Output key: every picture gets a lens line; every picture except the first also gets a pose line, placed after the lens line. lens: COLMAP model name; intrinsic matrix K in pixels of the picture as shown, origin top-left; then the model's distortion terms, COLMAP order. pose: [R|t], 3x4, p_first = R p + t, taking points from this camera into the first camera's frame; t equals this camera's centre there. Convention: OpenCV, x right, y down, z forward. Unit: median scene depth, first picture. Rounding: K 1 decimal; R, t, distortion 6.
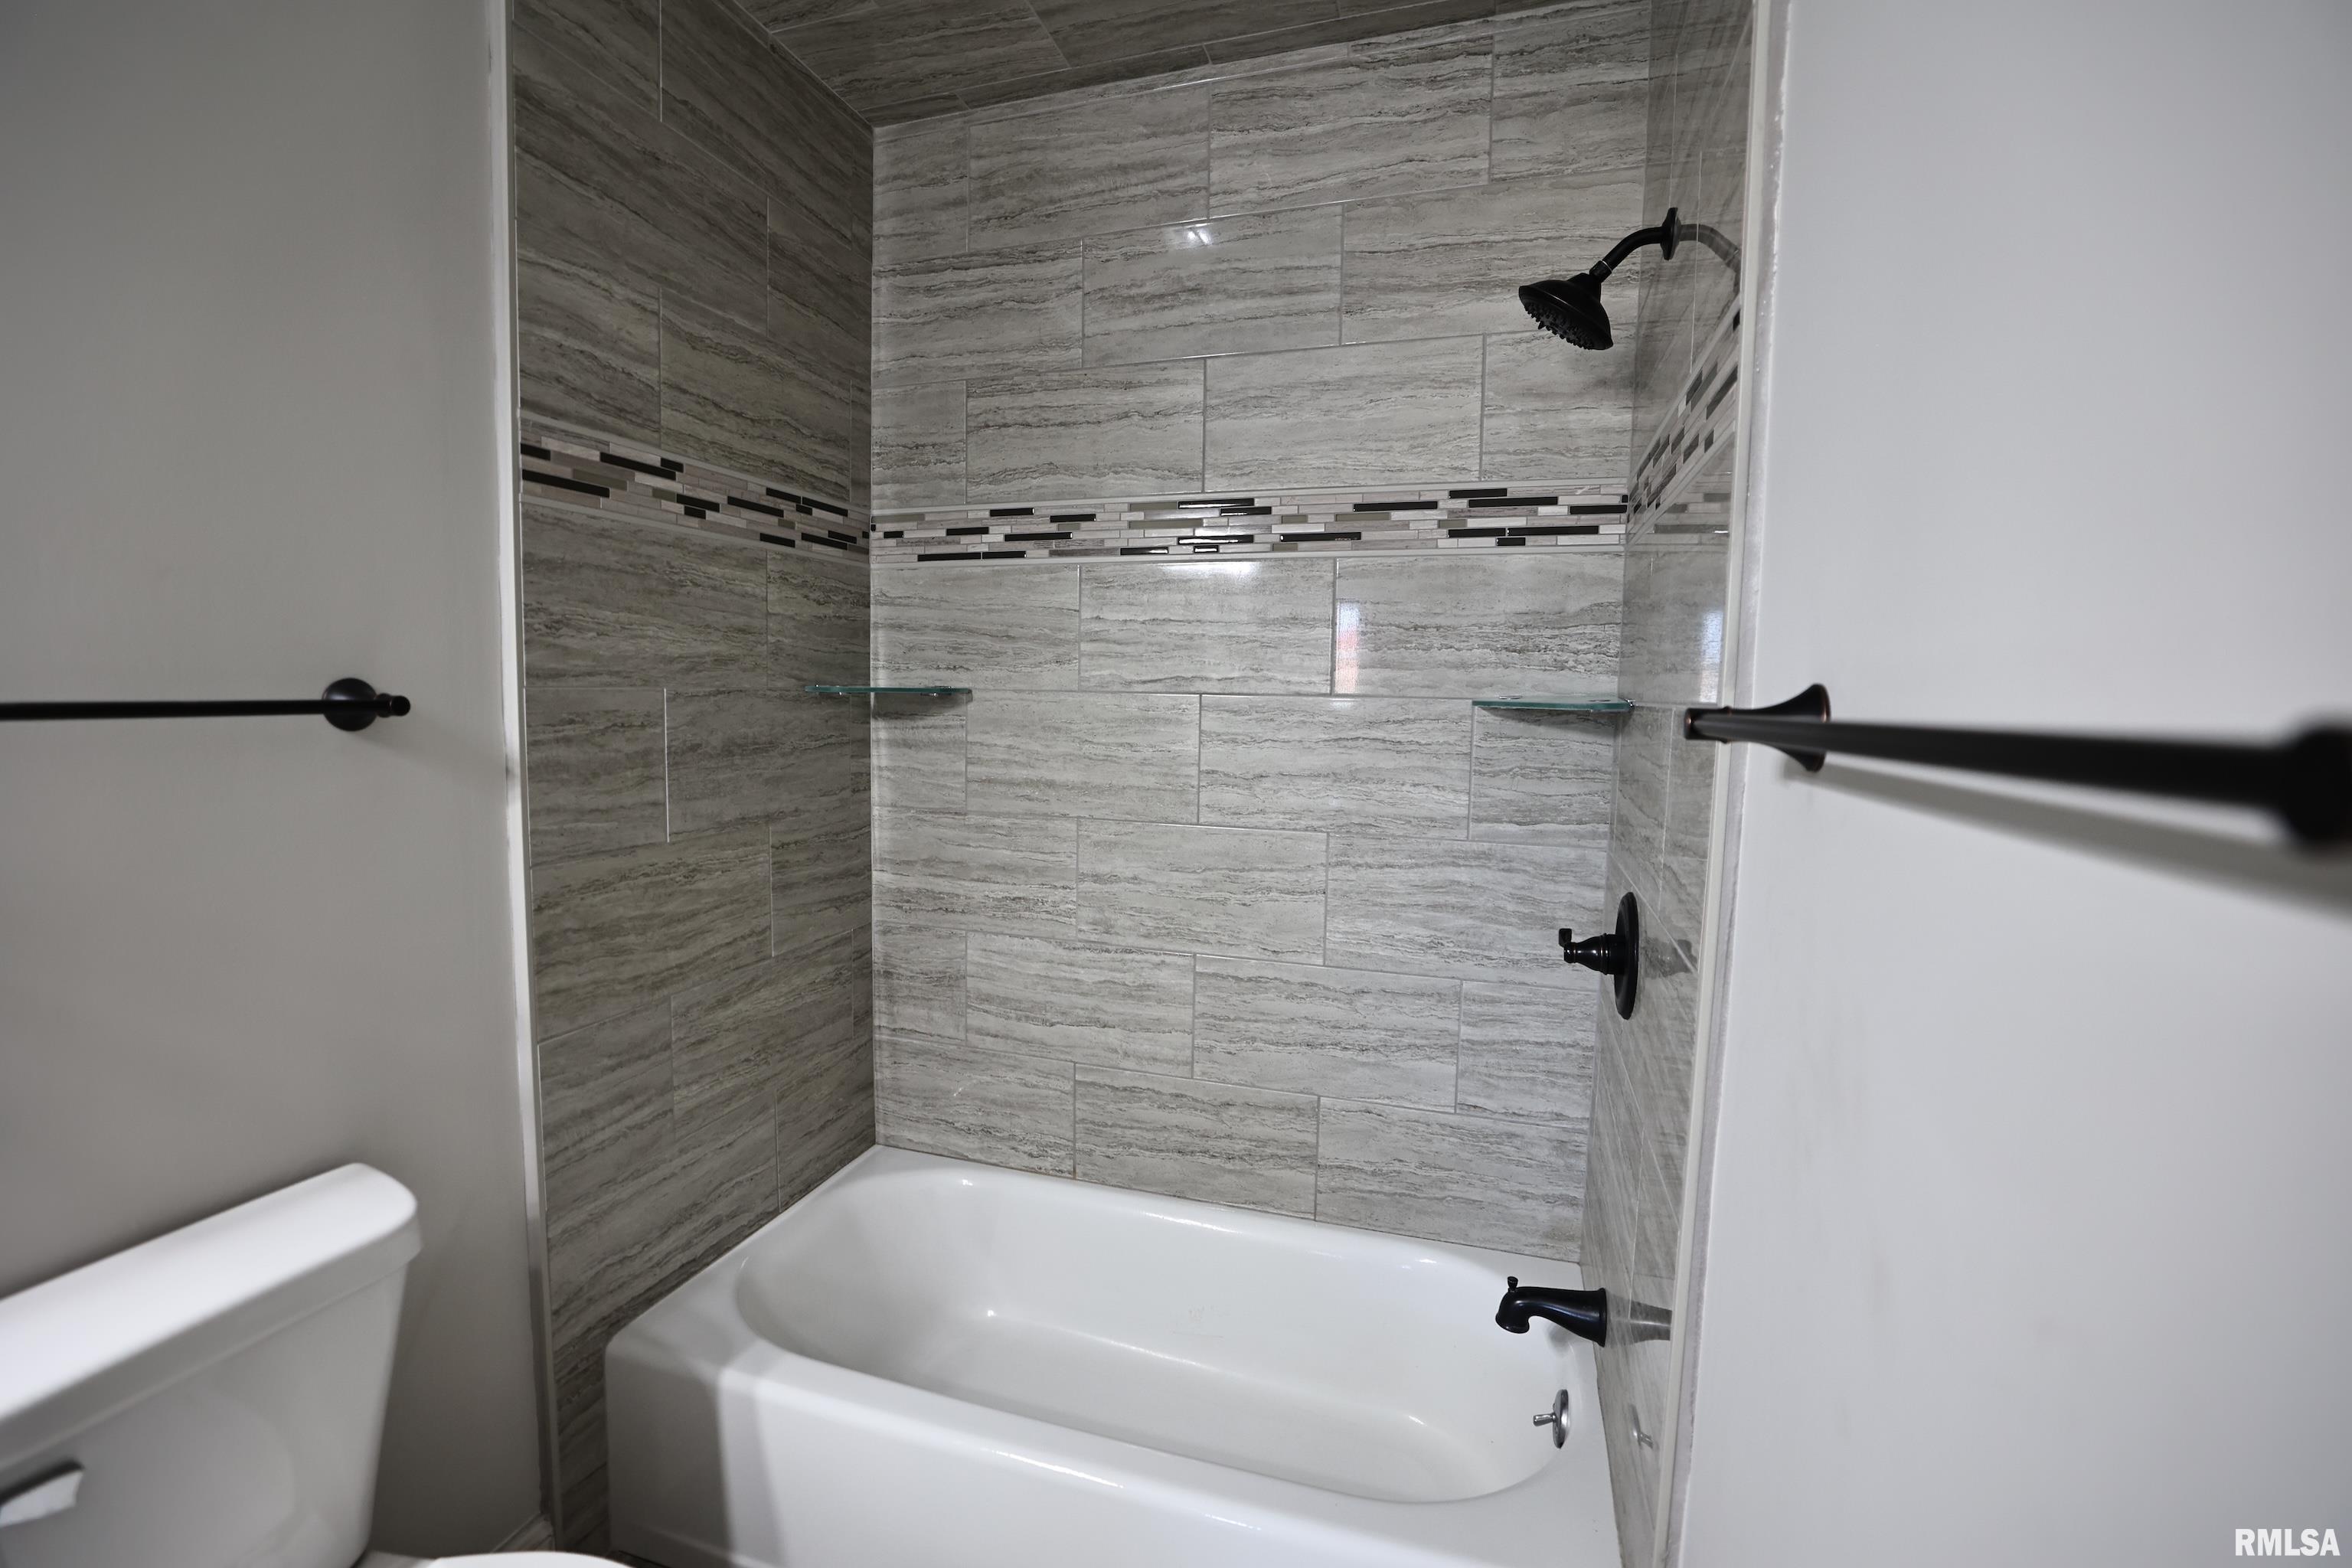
lens RADIAL K [[1000.7, 0, 1170.7], [0, 1000.7, 775.9], [0, 0, 1]] dist [-0.058834, 0.027097]
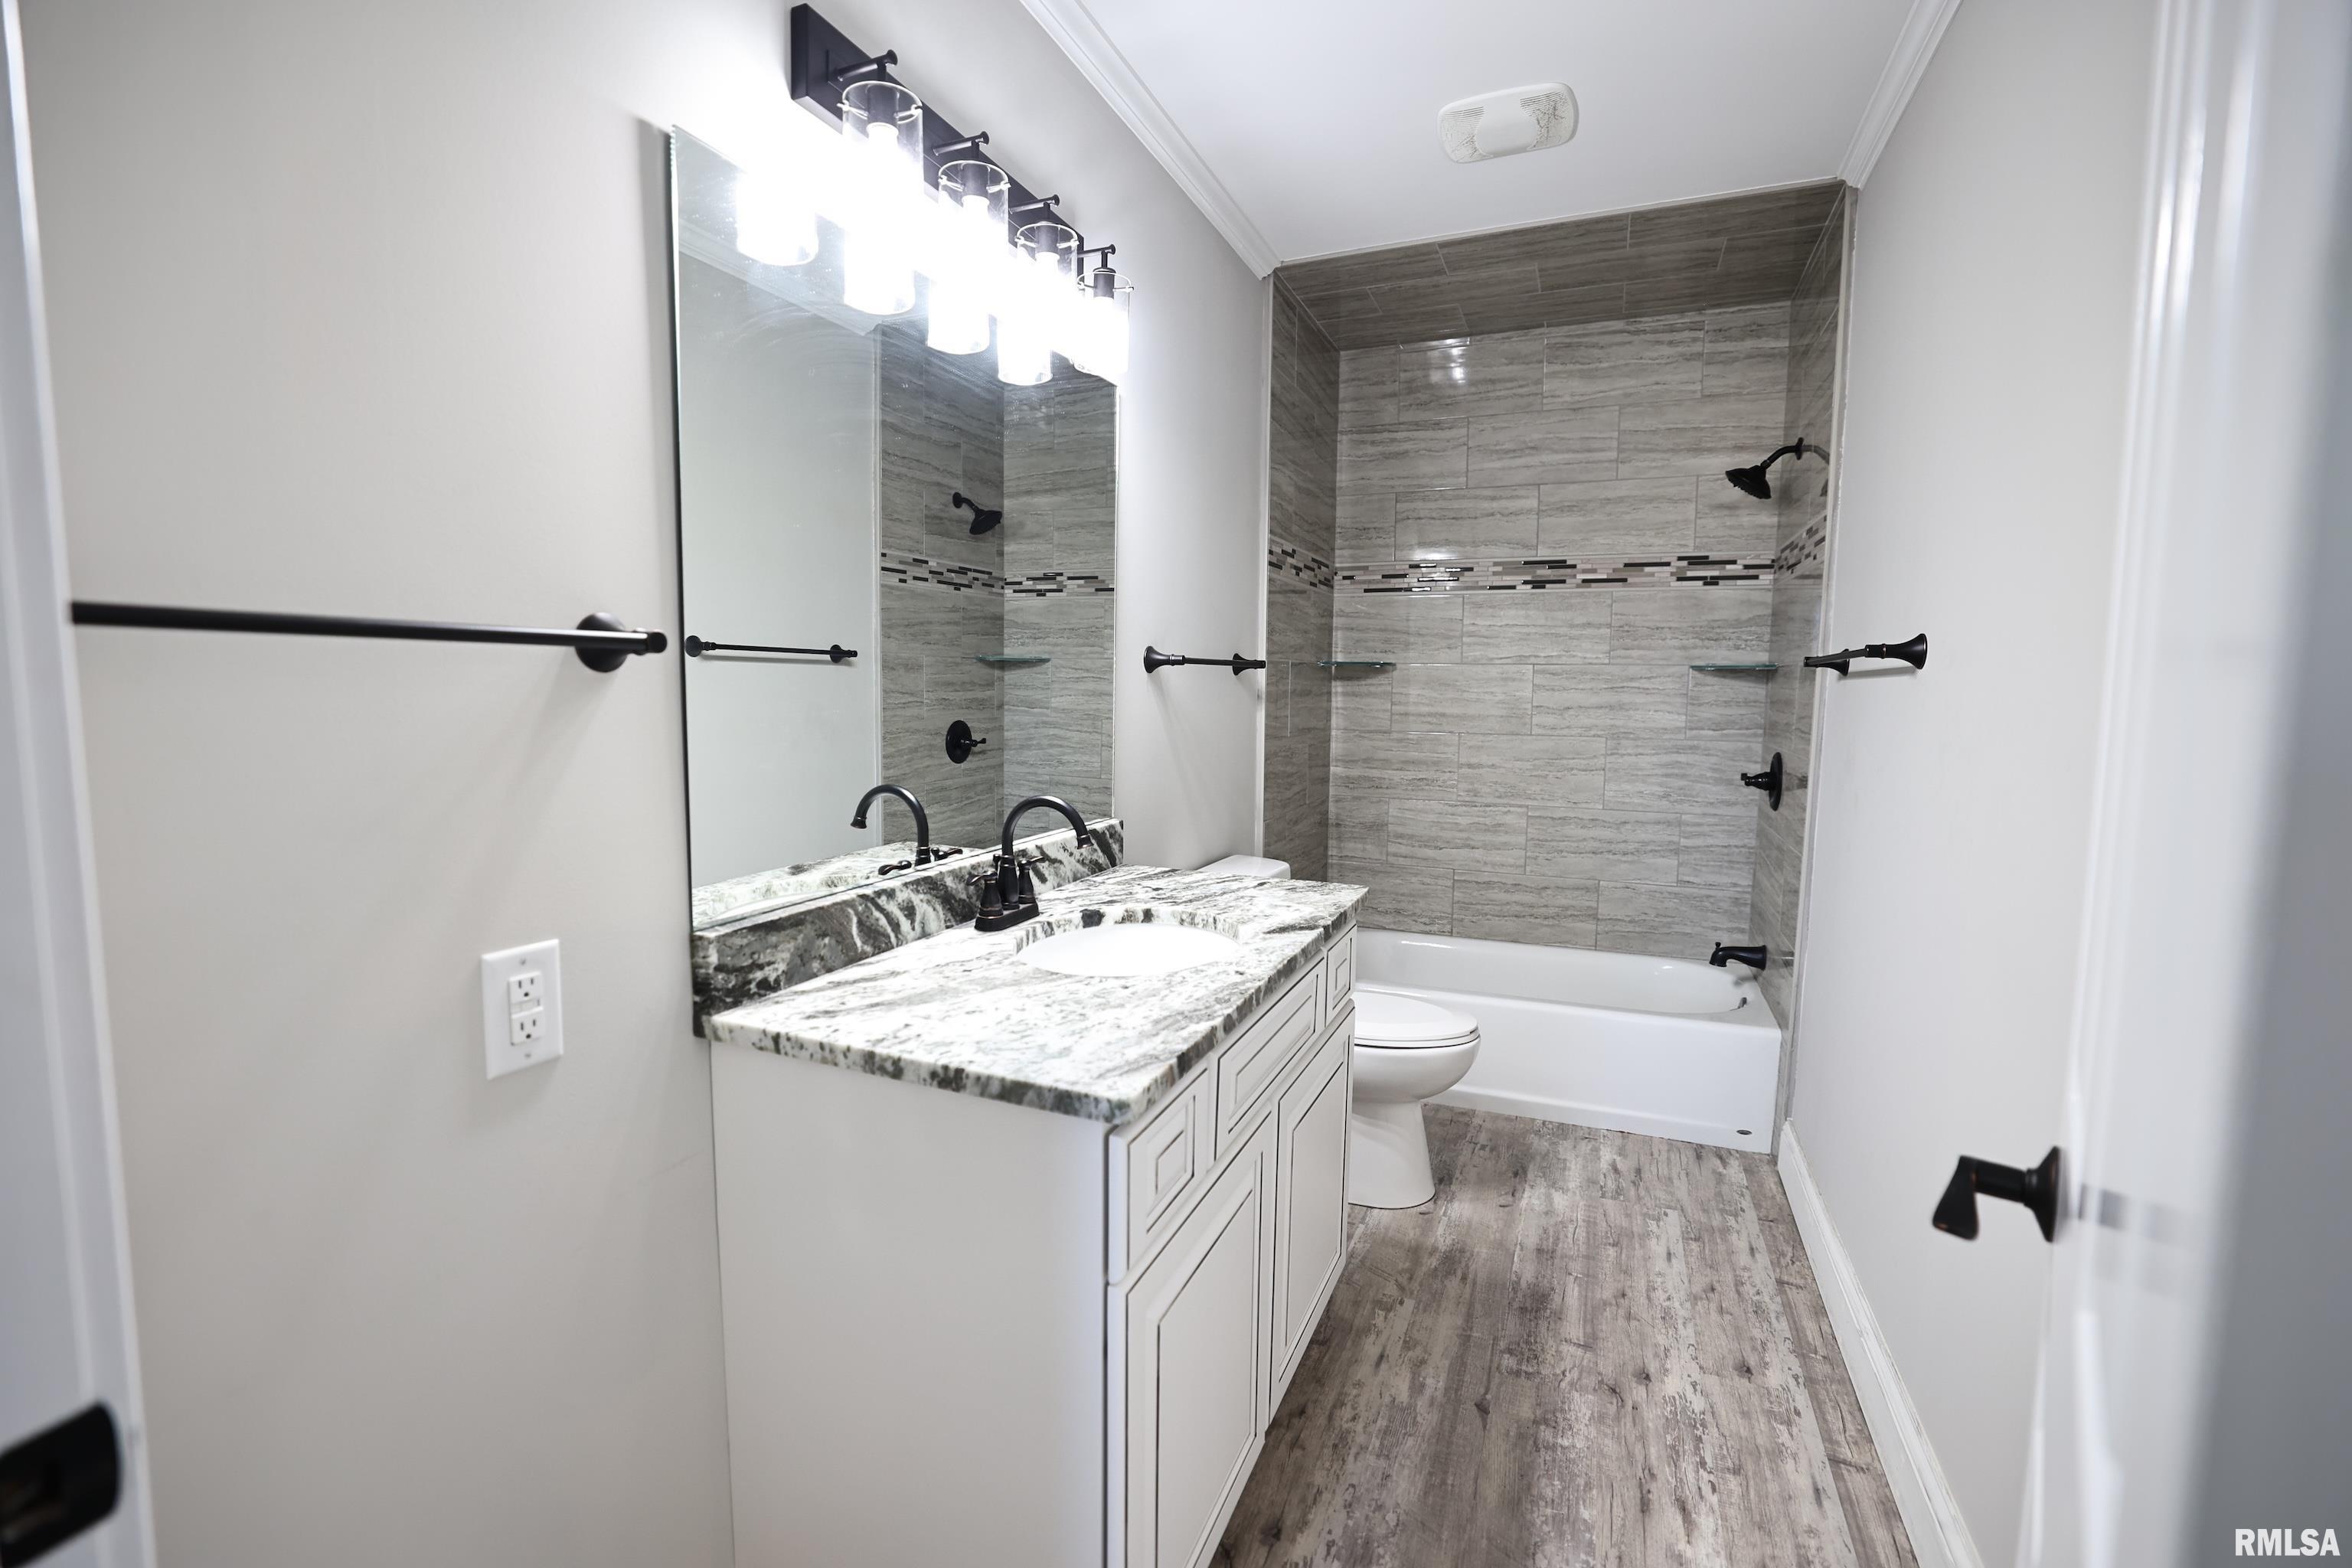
lens RADIAL K [[1000.7, 0, 1170.7], [0, 1000.7, 775.9], [0, 0, 1]] dist [-0.058834, 0.027097]
pose [[0.995220, -0.001301, -0.097650, -0.480575], [0.002898, 0.999864, 0.016214, 0.097184], [0.097615, -0.016420, 0.995089, -0.943473]]
